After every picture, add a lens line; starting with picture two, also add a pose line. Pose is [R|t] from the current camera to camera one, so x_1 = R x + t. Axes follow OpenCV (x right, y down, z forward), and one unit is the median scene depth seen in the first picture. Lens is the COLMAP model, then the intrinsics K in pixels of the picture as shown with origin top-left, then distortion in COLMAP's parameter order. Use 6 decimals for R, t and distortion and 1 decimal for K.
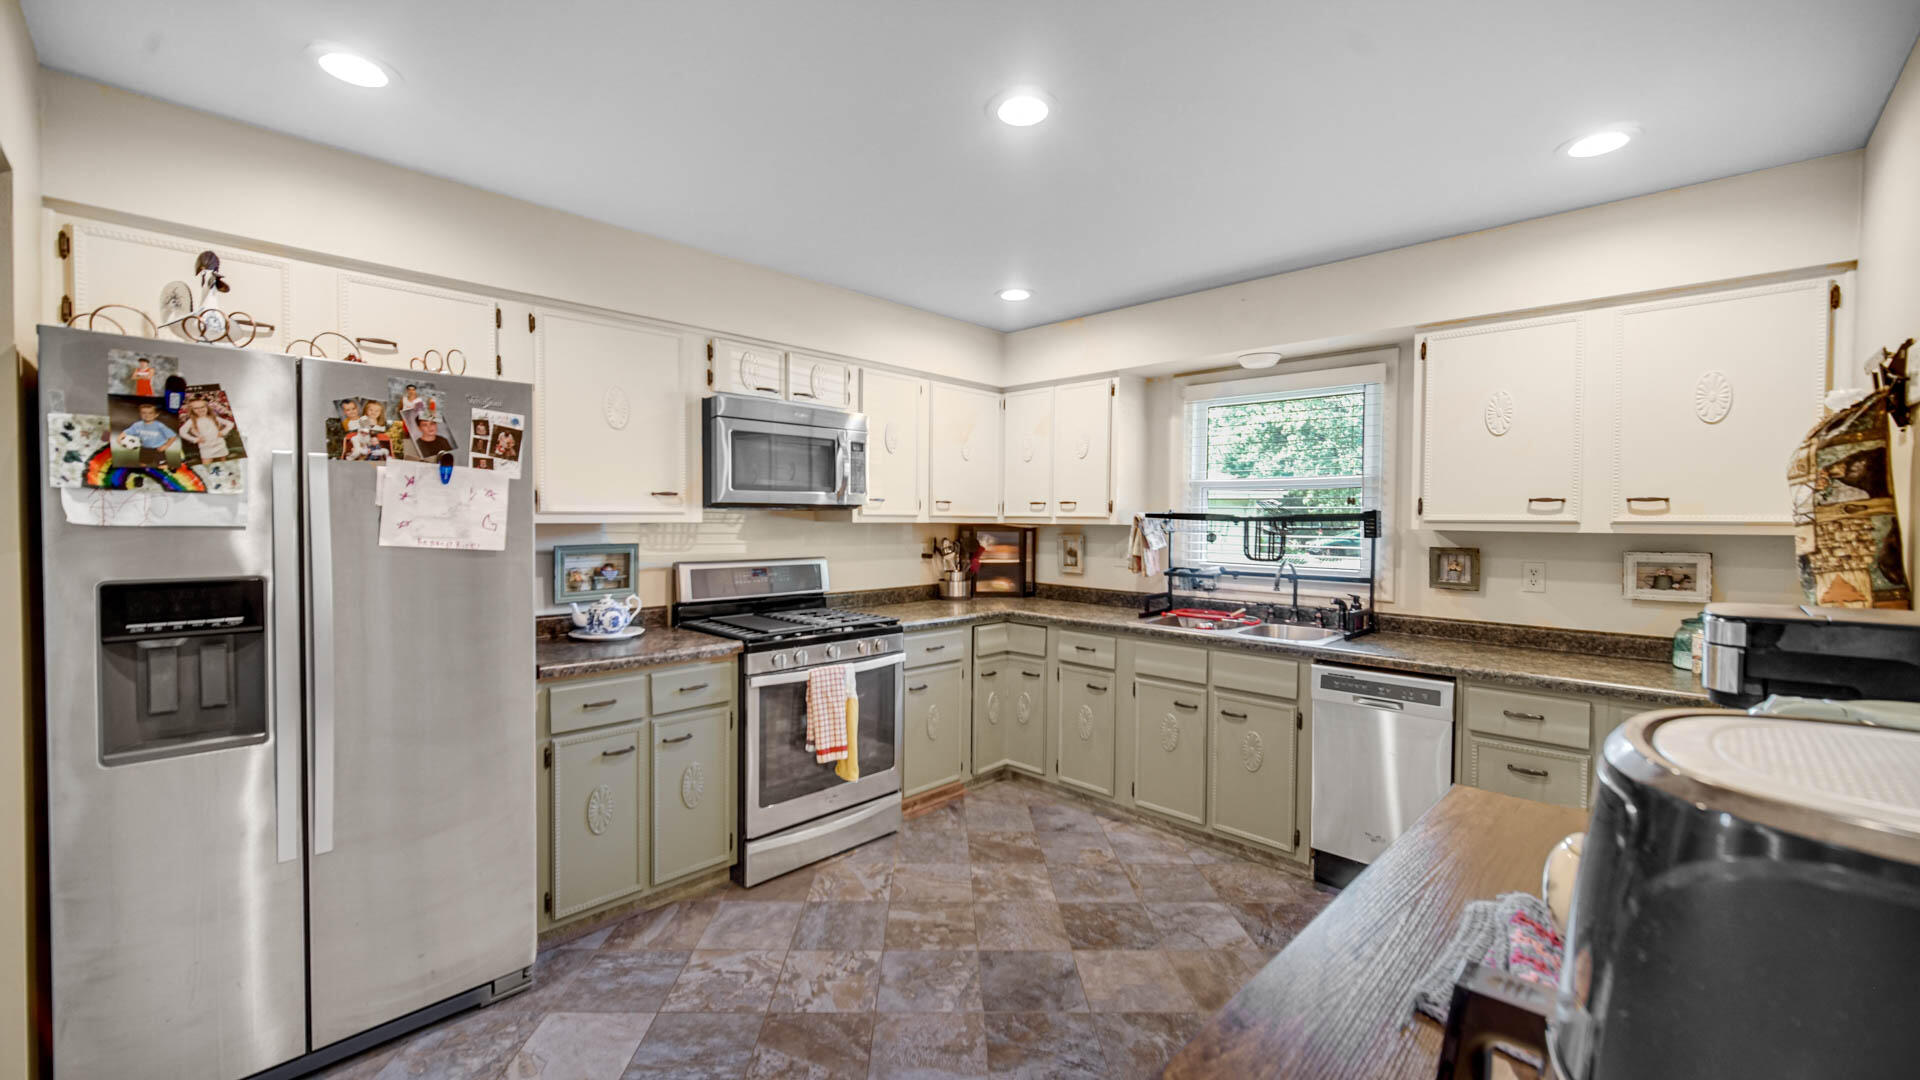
lens RADIAL K [[768.3, 0, 953.6], [0, 768.3, 525.8], [0, 0, 1]] dist [0.007367, -0.001849]
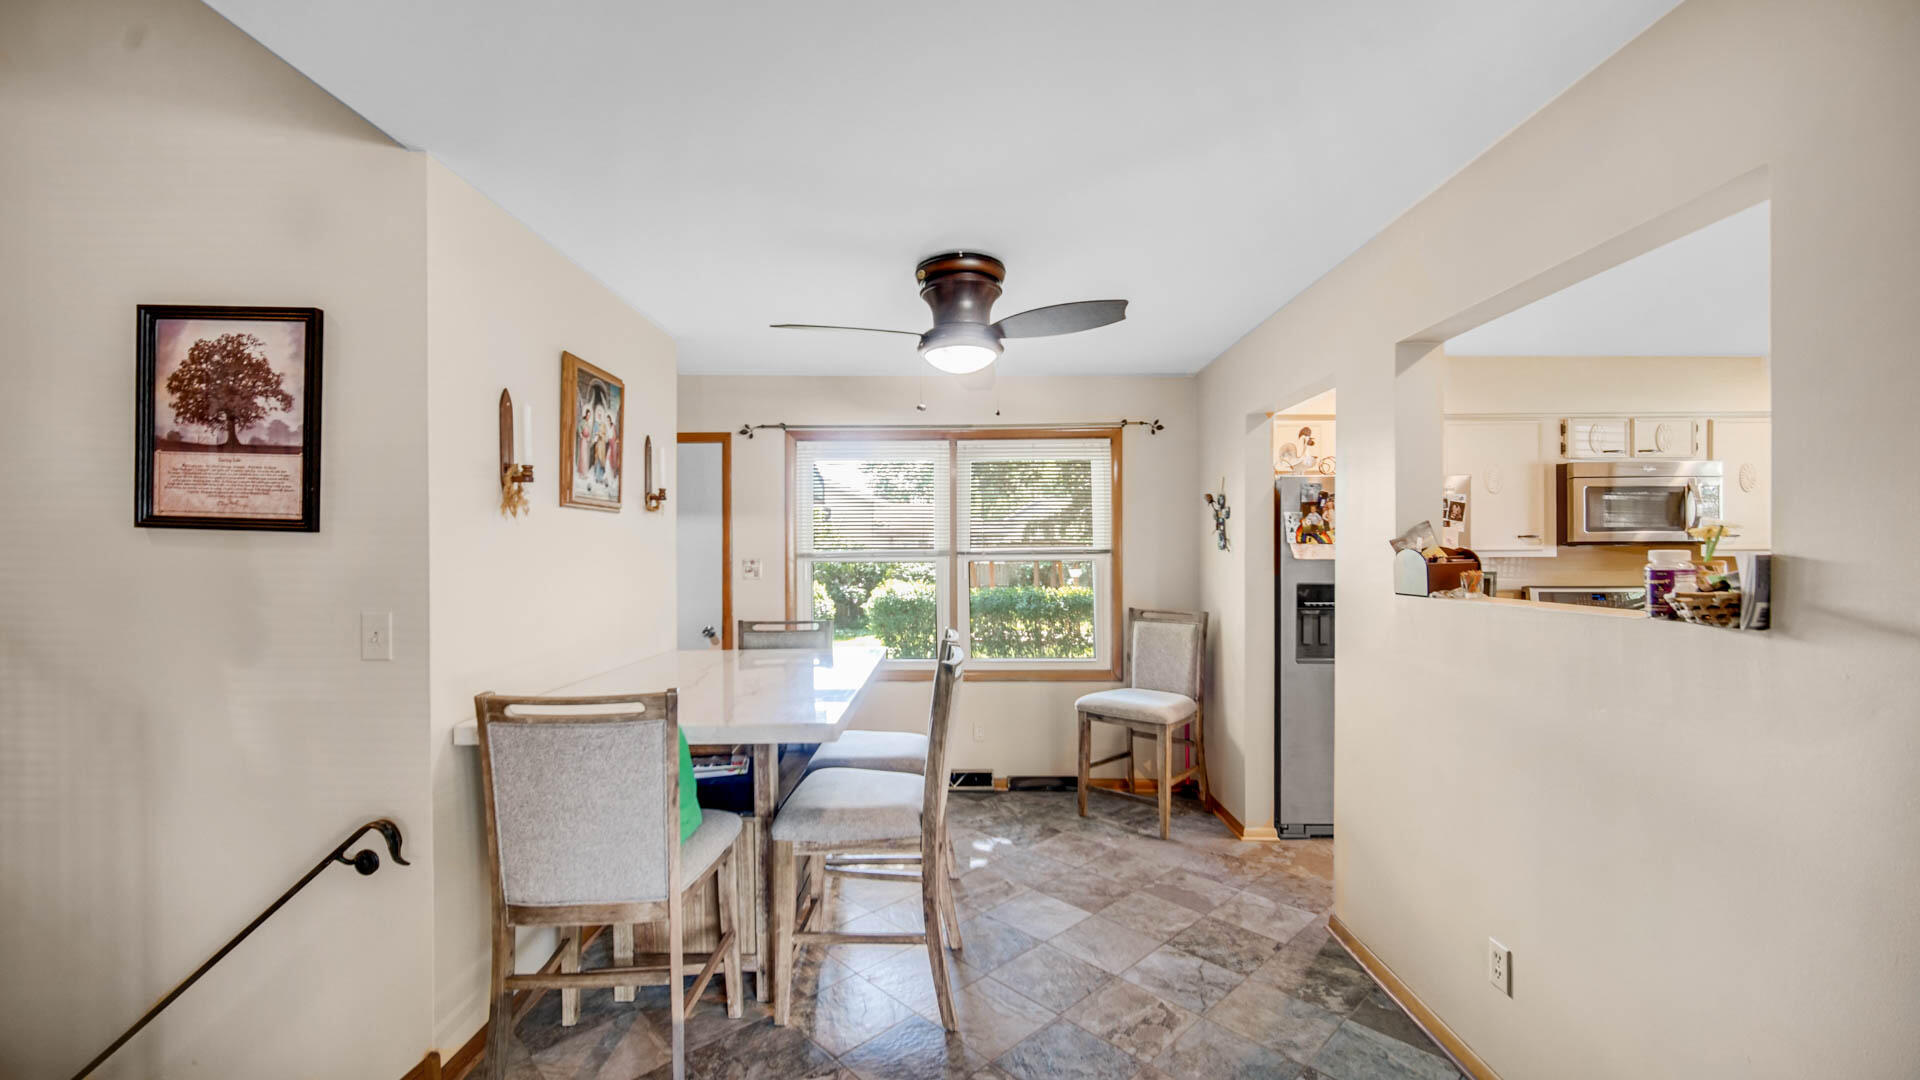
lens RADIAL K [[768.3, 0, 958.3], [0, 768.3, 561.0], [0, 0, 1]] dist [0.007367, -0.001849]
pose [[0.682653, -0.000767, -0.730743, -0.053319], [0.000115, 1.000000, -0.000942, 0.004314], [0.730743, 0.000559, 0.682652, -0.677155]]
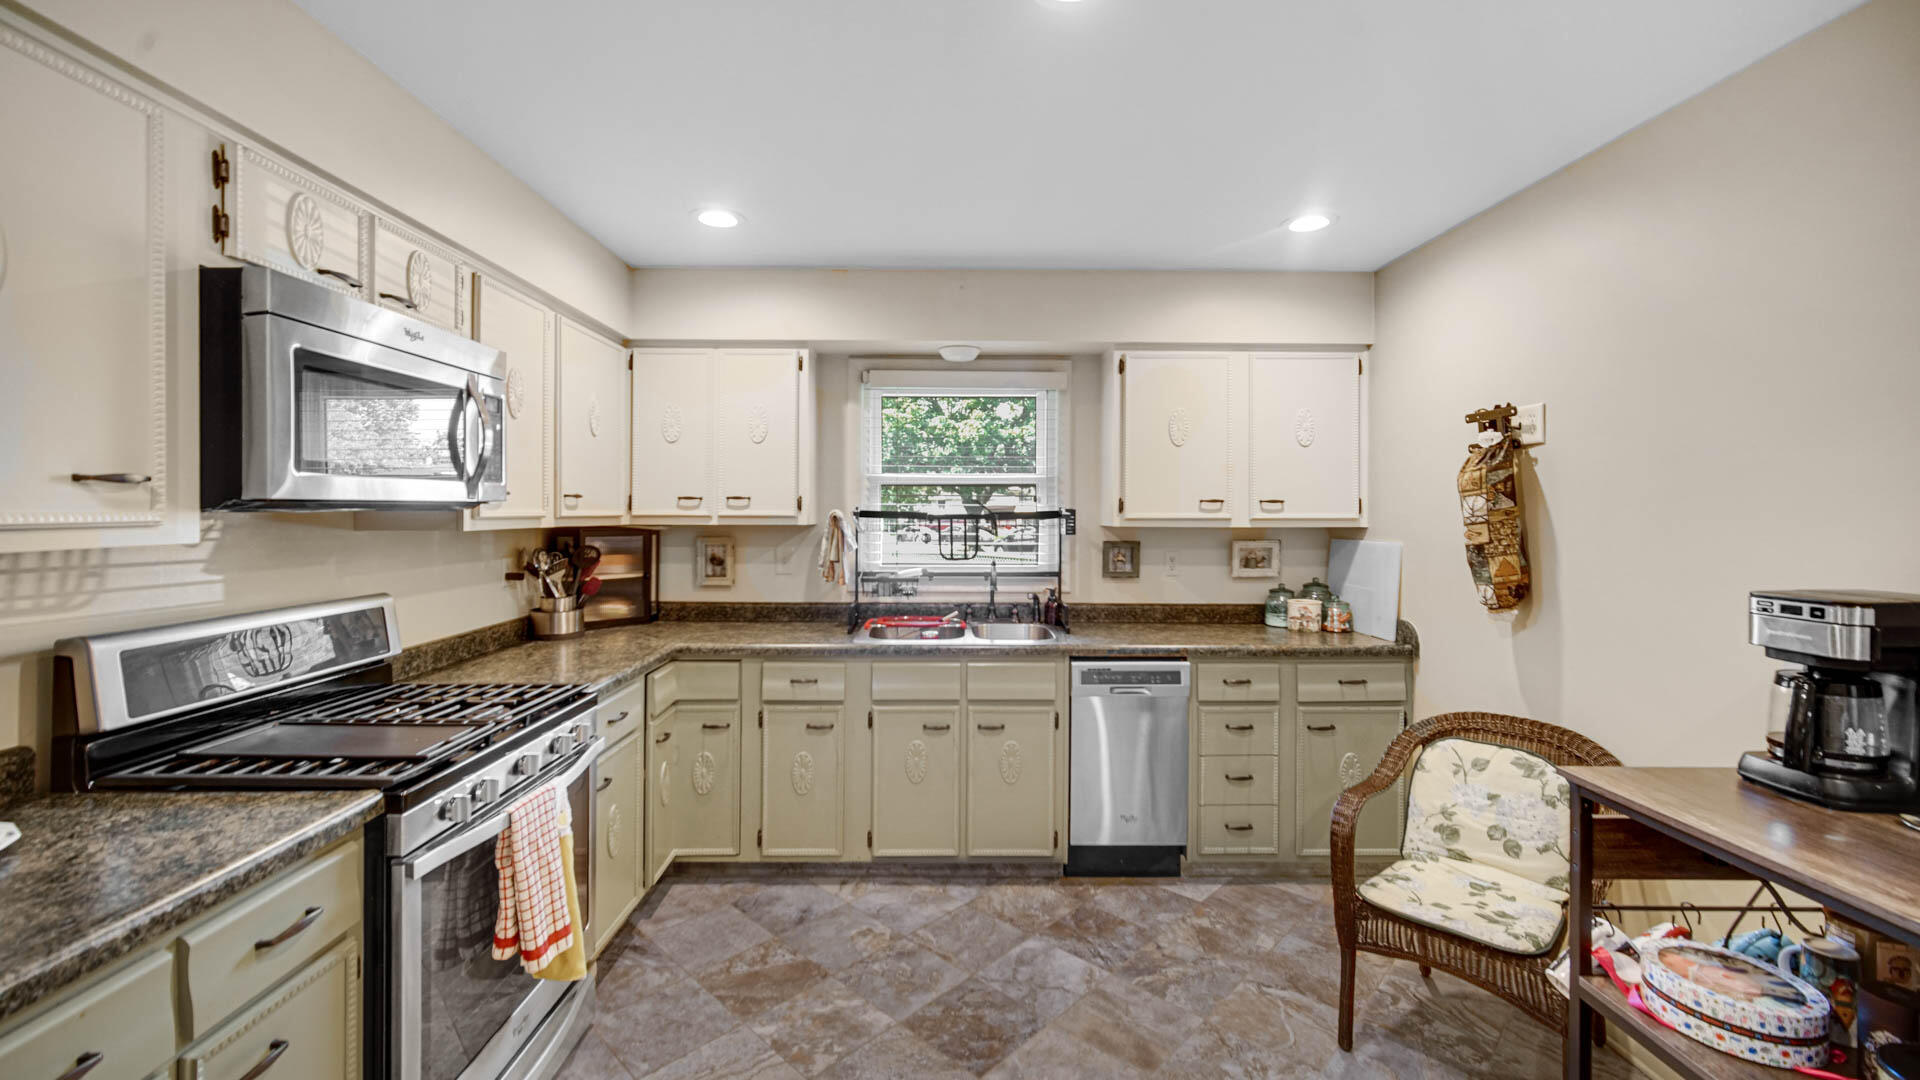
lens RADIAL K [[768.3, 0, 949.3], [0, 768.3, 503.3], [0, 0, 1]] dist [0.007367, -0.001849]
pose [[0.703199, -0.000087, 0.710993, -0.333341], [0.010097, 0.999900, -0.009864, -0.018618], [-0.710922, 0.014115, 0.703130, 0.367962]]
